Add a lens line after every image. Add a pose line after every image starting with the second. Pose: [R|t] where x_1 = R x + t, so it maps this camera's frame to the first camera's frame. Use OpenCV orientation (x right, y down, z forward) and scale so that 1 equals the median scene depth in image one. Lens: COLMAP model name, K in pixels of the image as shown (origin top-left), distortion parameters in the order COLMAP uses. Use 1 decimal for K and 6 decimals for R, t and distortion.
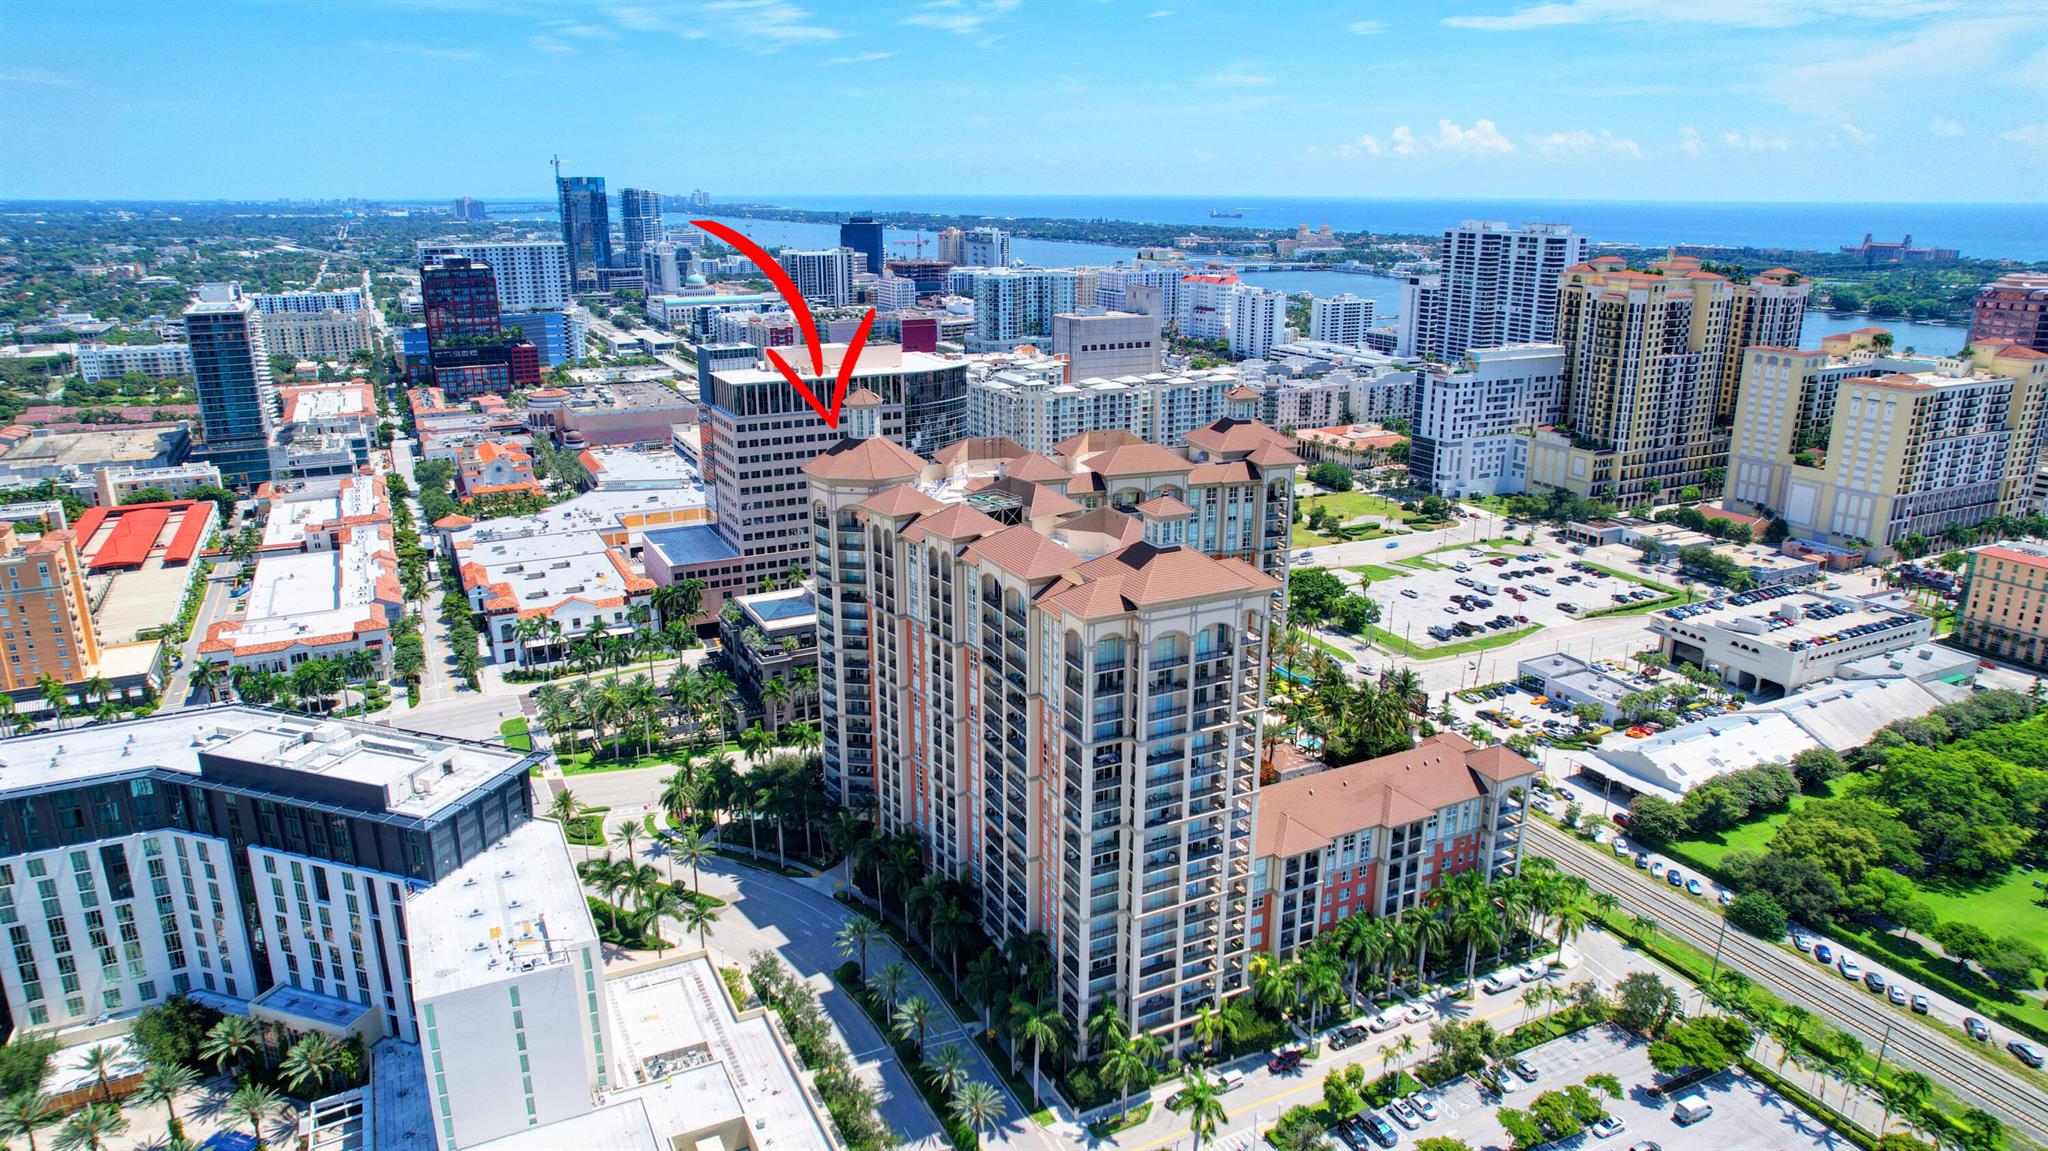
lens RADIAL K [[1306.8, 0, 1030.3], [0, 1306.8, 573.5], [0, 0, 1]] dist [-0.074356, 0.067757]
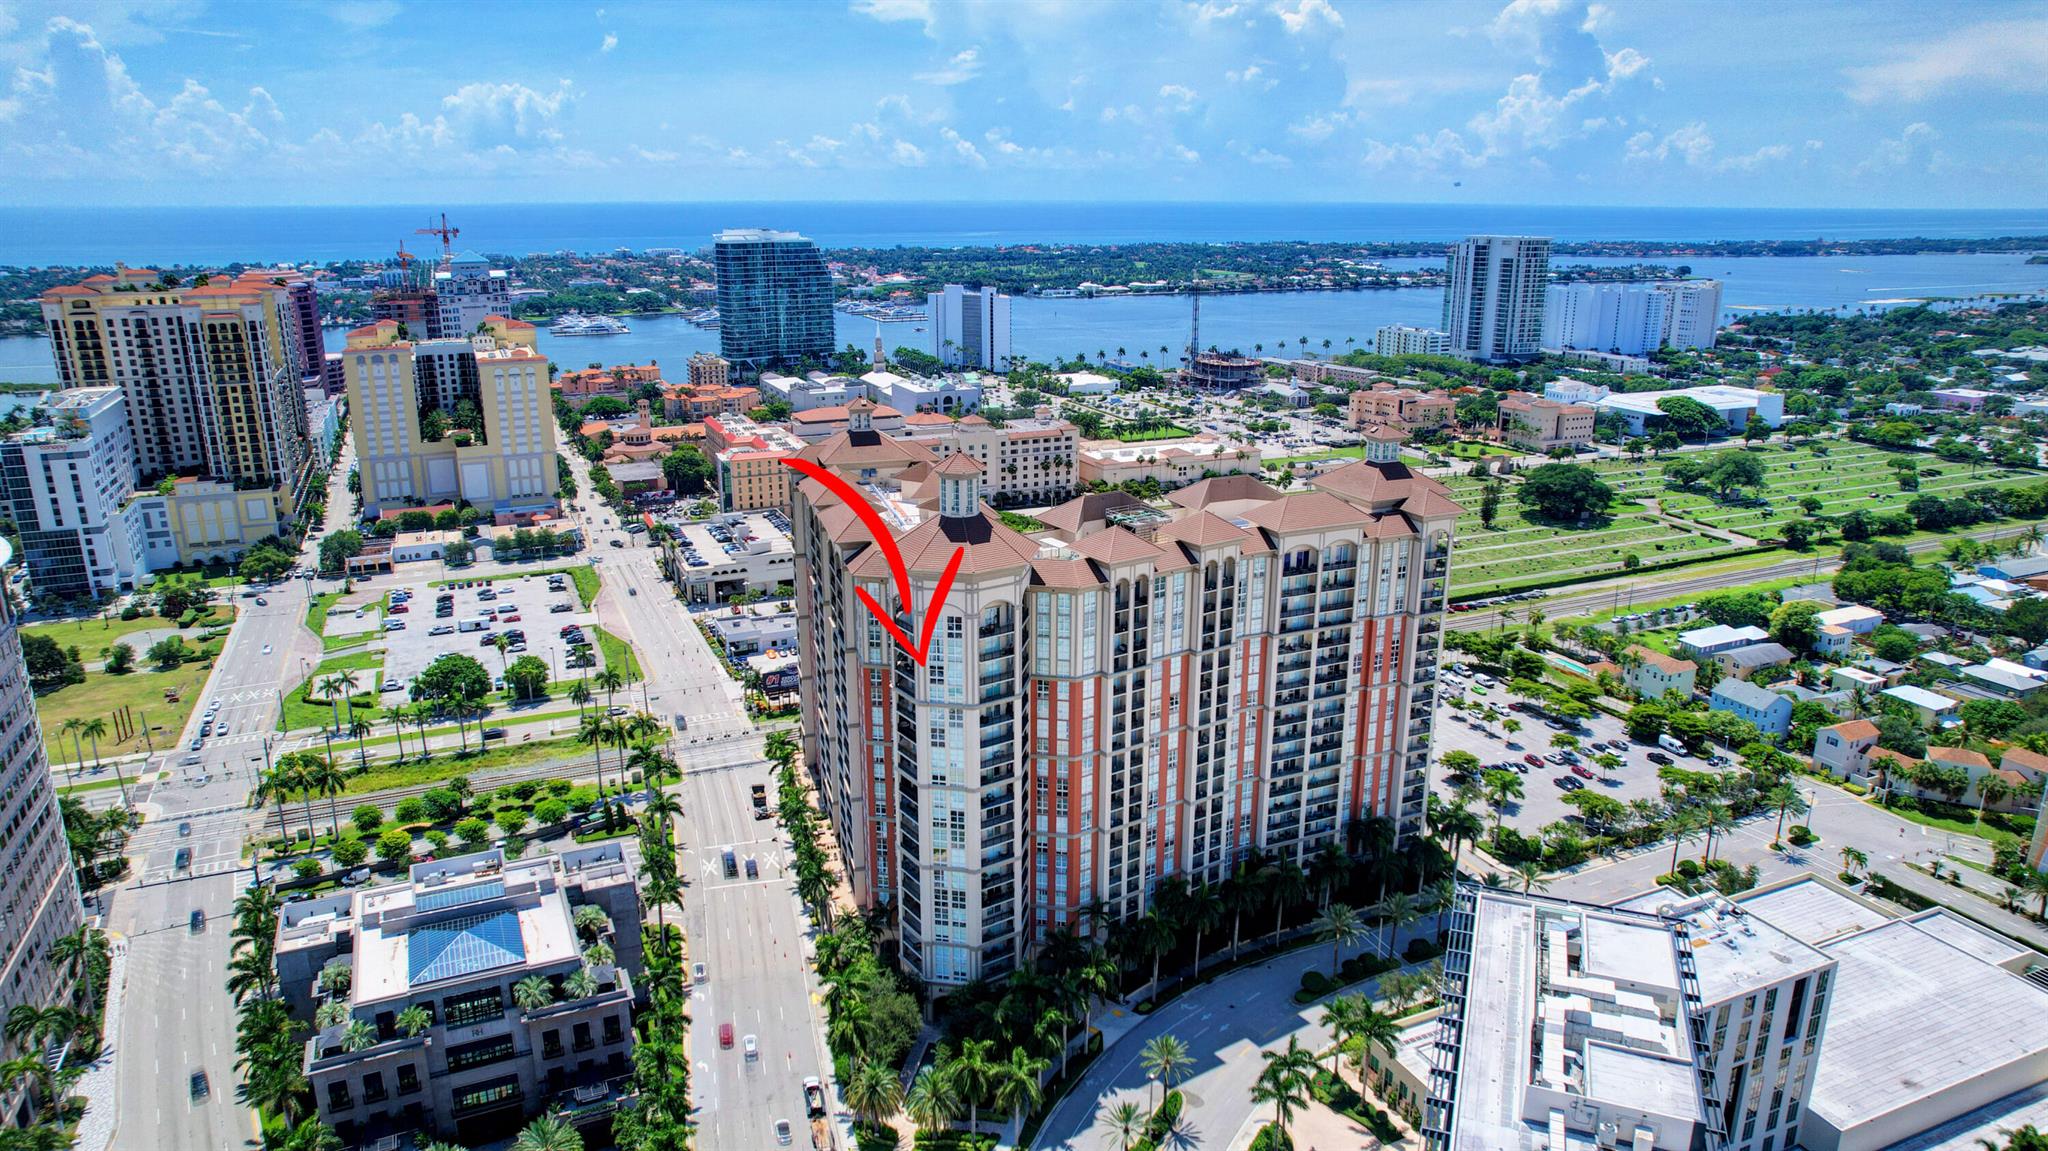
lens RADIAL K [[1306.8, 0, 1027.4], [0, 1306.8, 566.2], [0, 0, 1]] dist [-0.074356, 0.067757]
pose [[0.049396, -0.277570, 0.959435, -0.502803], [0.284650, 0.924681, 0.252861, -0.149071], [-0.957358, 0.260612, 0.124685, 0.499439]]
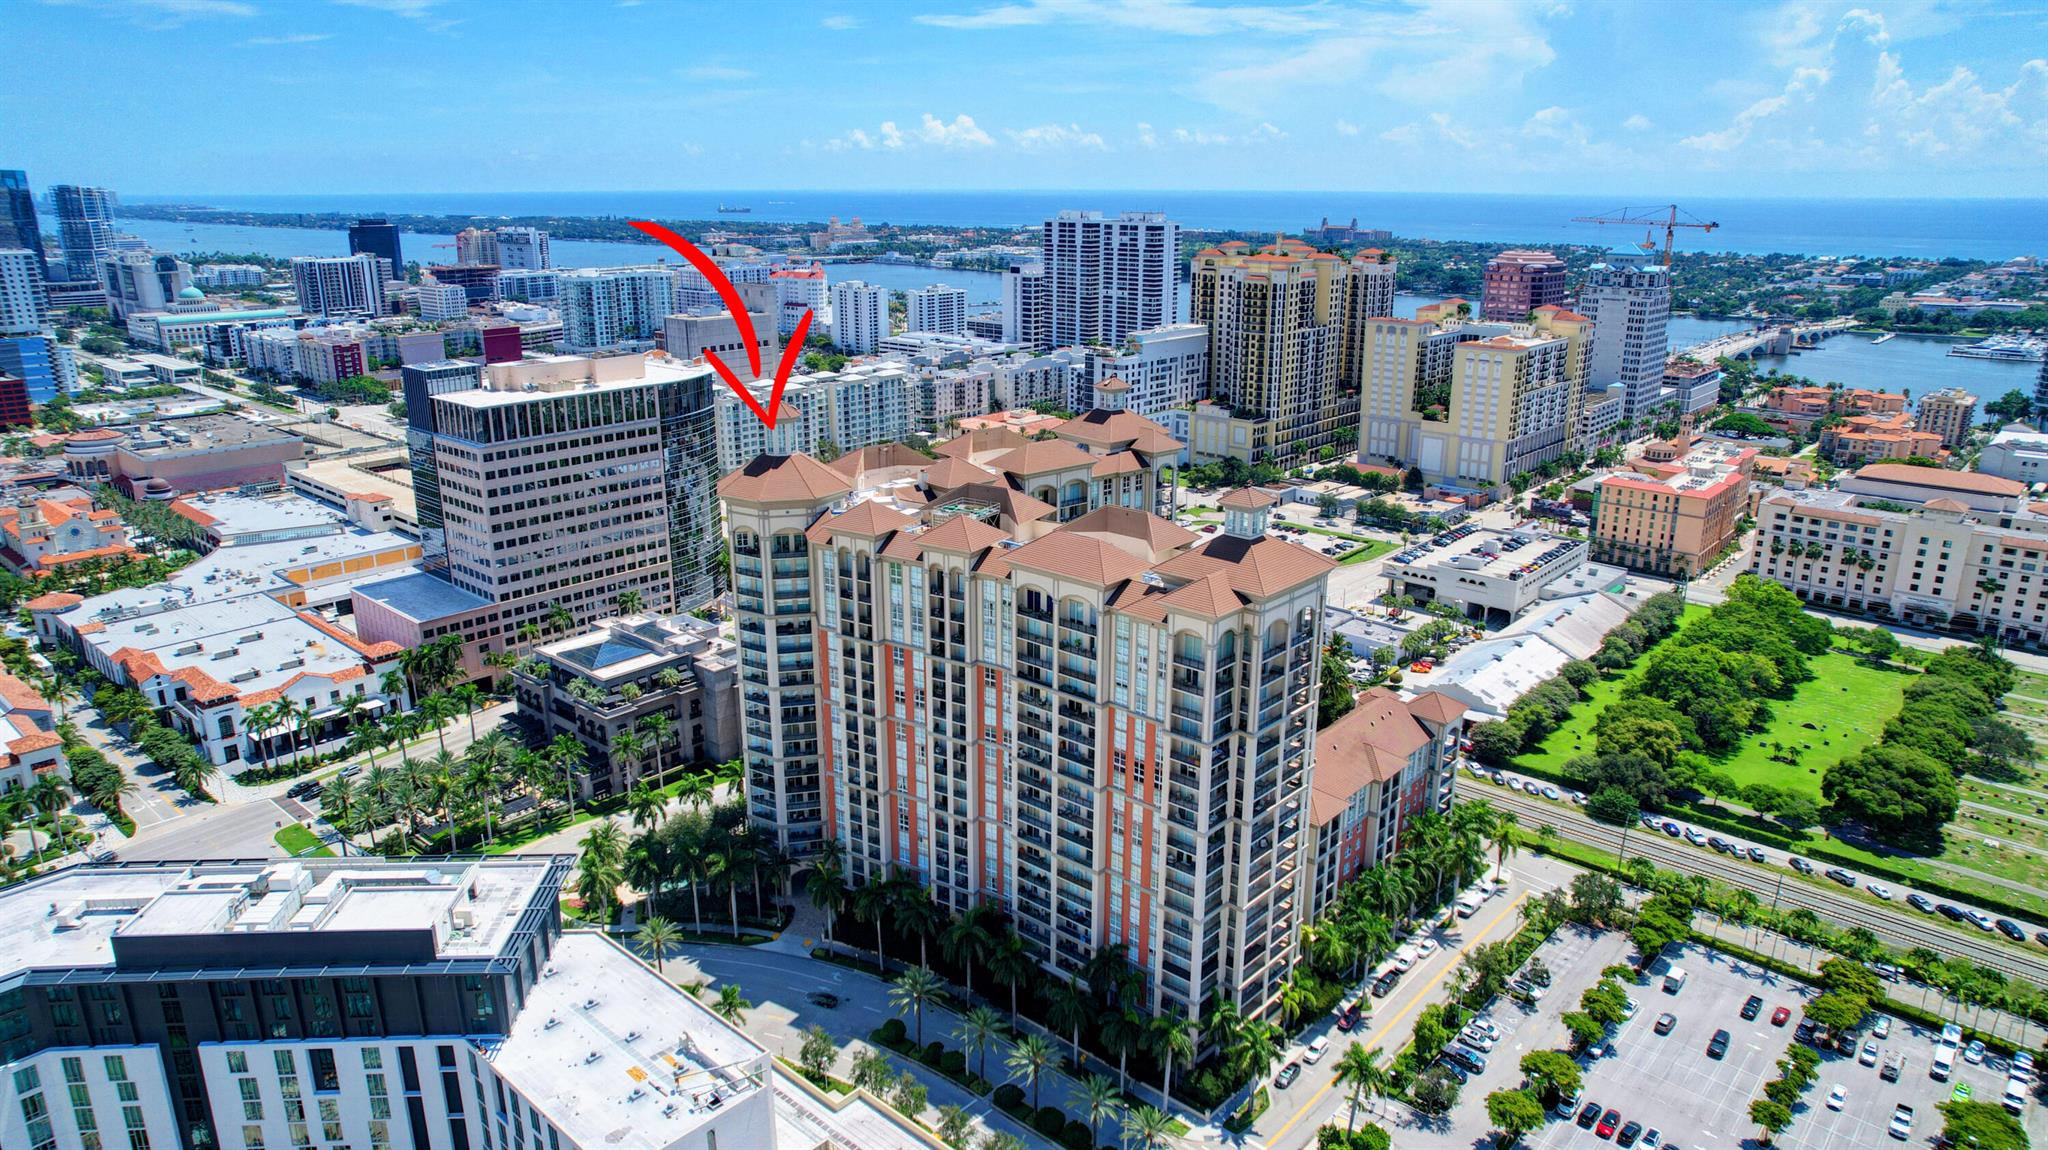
lens RADIAL K [[1306.8, 0, 1030.3], [0, 1306.8, 569.8], [0, 0, 1]] dist [-0.074356, 0.067757]
pose [[0.931288, -0.104220, 0.349058, -0.167358], [0.103663, 0.994405, 0.020331, -0.013826], [-0.349224, 0.017250, 0.936881, 0.048299]]
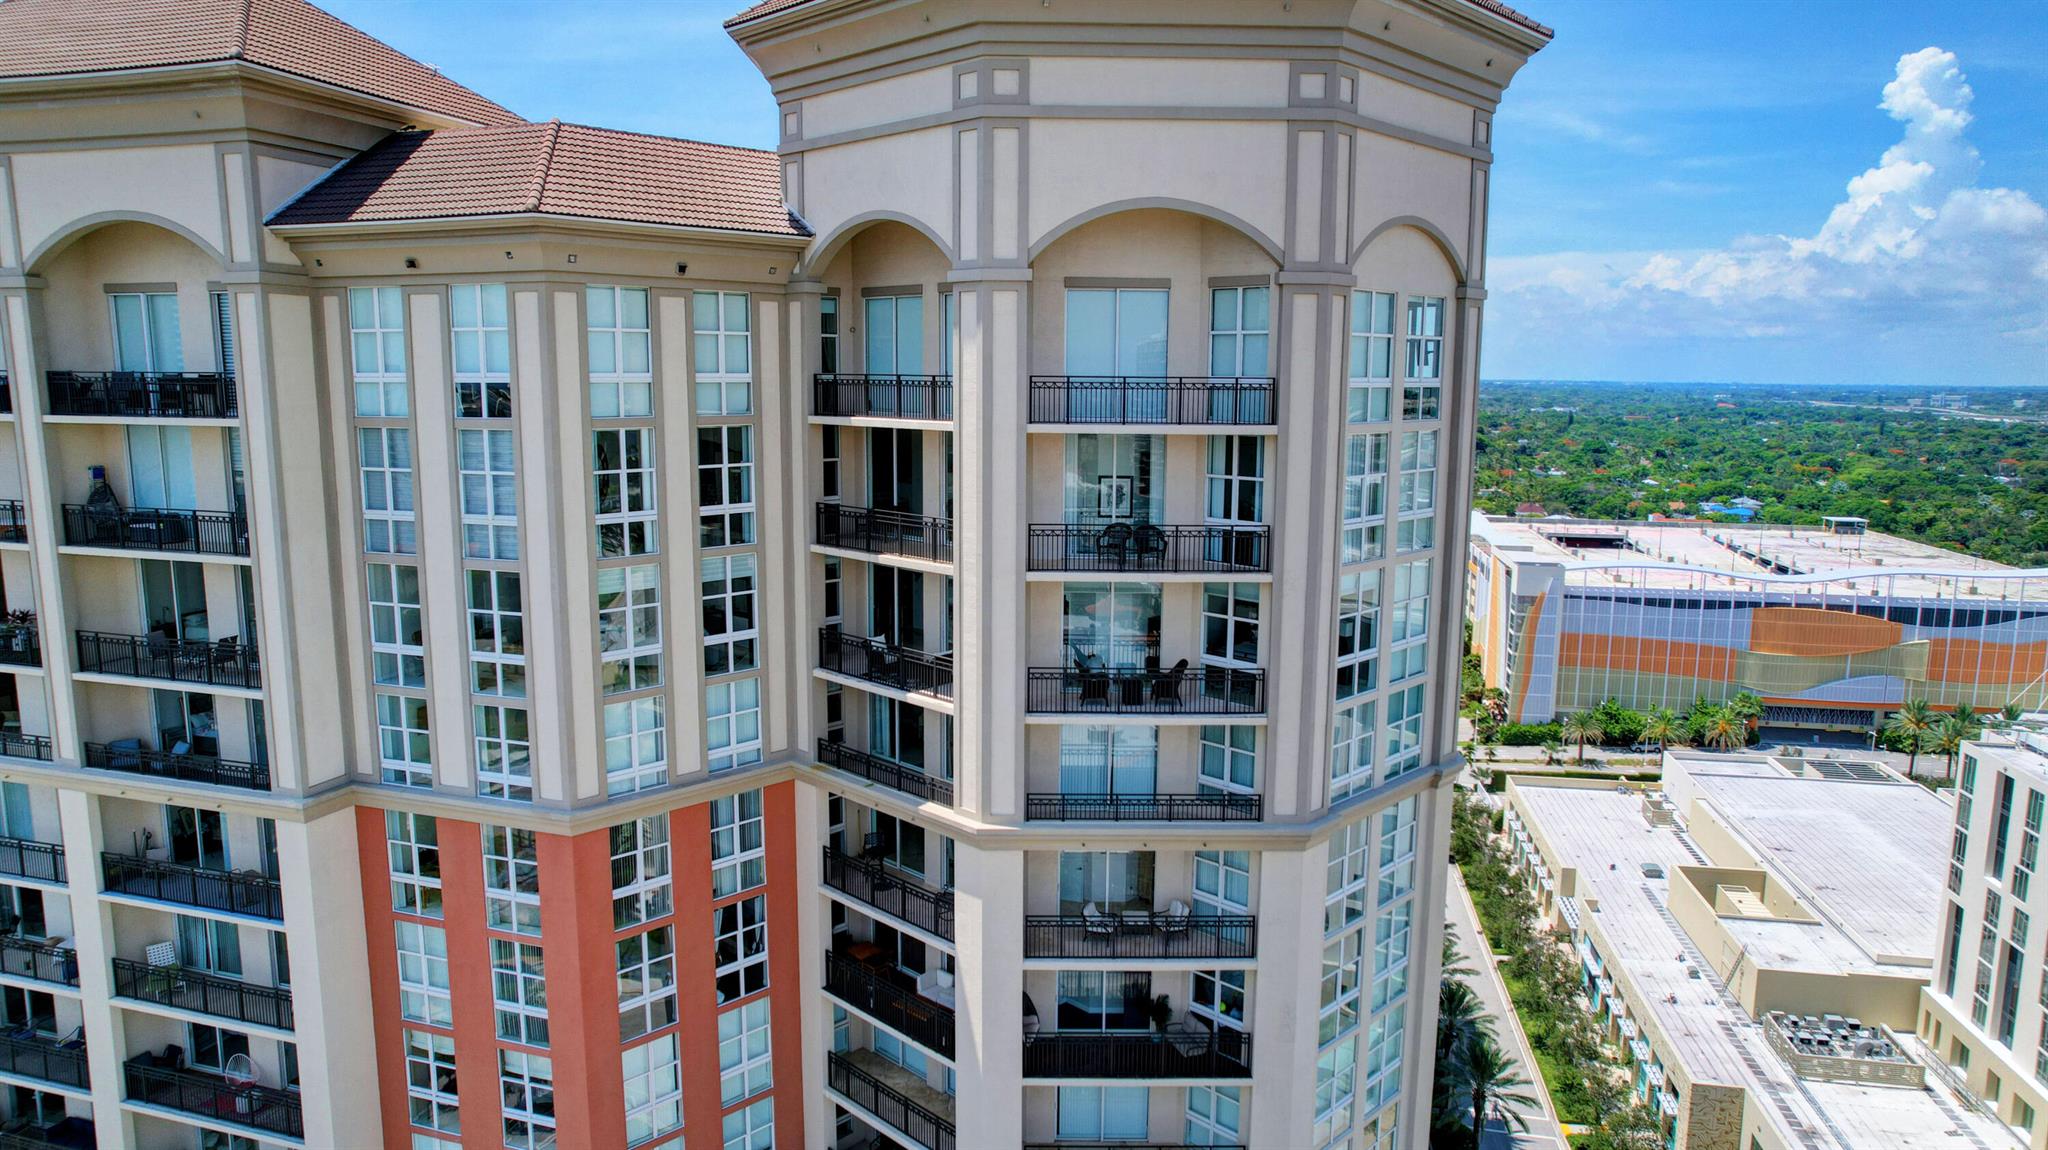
lens RADIAL K [[1306.8, 0, 1026.5], [0, 1306.8, 579.3], [0, 0, 1]] dist [-0.074356, 0.067757]
pose [[-0.799837, -0.102218, 0.591450, -0.125159], [0.164274, 0.910487, 0.379509, -0.050594], [-0.577300, 0.400705, -0.711450, 0.659498]]
